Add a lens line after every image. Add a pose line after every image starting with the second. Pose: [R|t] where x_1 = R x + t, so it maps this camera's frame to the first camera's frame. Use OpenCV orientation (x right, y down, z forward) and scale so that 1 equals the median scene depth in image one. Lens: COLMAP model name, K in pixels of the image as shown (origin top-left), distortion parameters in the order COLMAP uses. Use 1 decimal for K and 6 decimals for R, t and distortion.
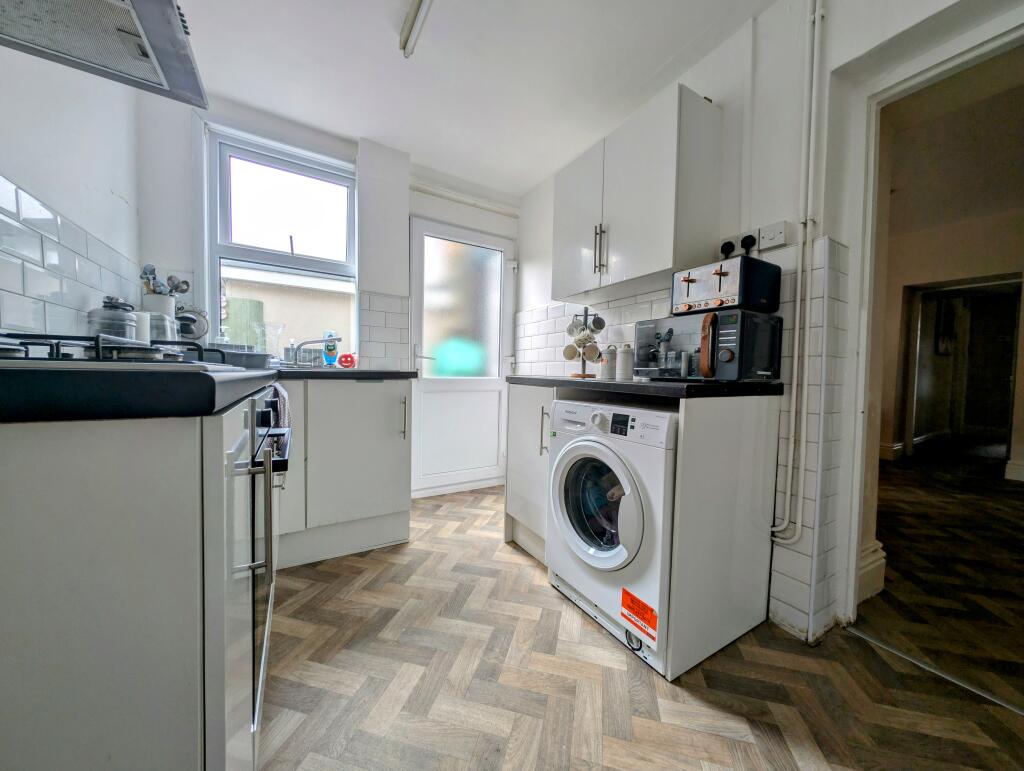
lens RADIAL K [[362.2, 0, 511.9], [0, 362.2, 385.4], [0, 0, 1]] dist [0.000995, -0.000815]
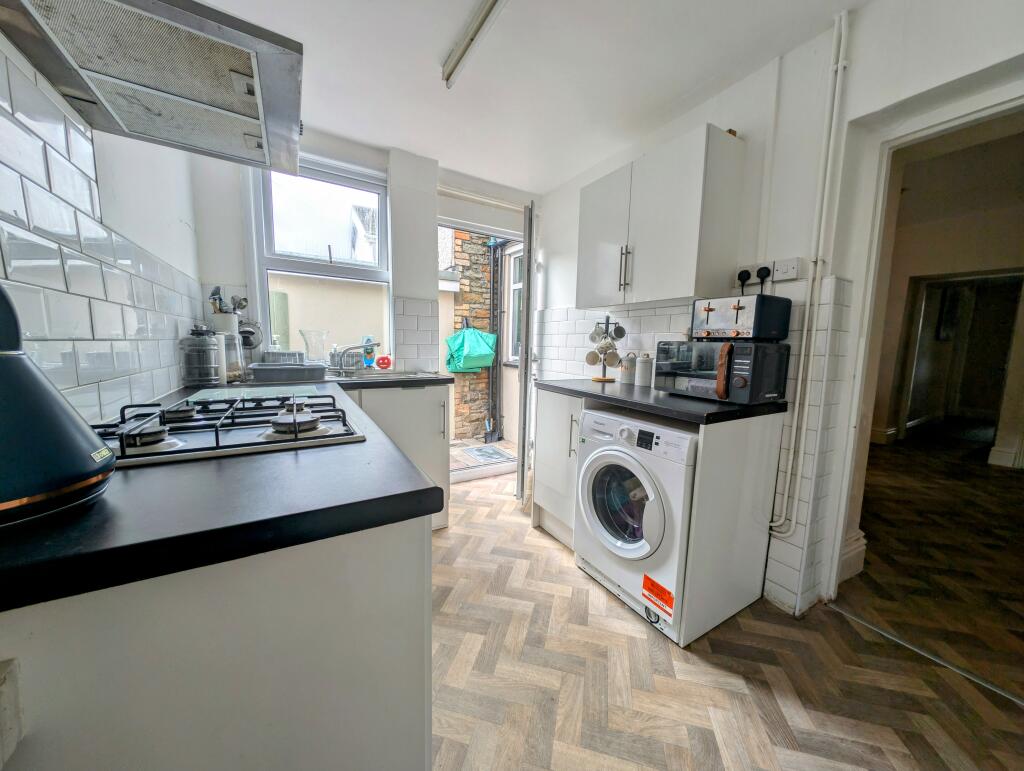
lens RADIAL K [[362.2, 0, 512.5], [0, 362.2, 384.8], [0, 0, 1]] dist [0.000995, -0.000815]
pose [[0.999999, 0.000990, -0.001367, -0.118233], [-0.000879, 0.996871, 0.079044, -0.146916], [0.001441, -0.079043, 0.996870, -0.138667]]
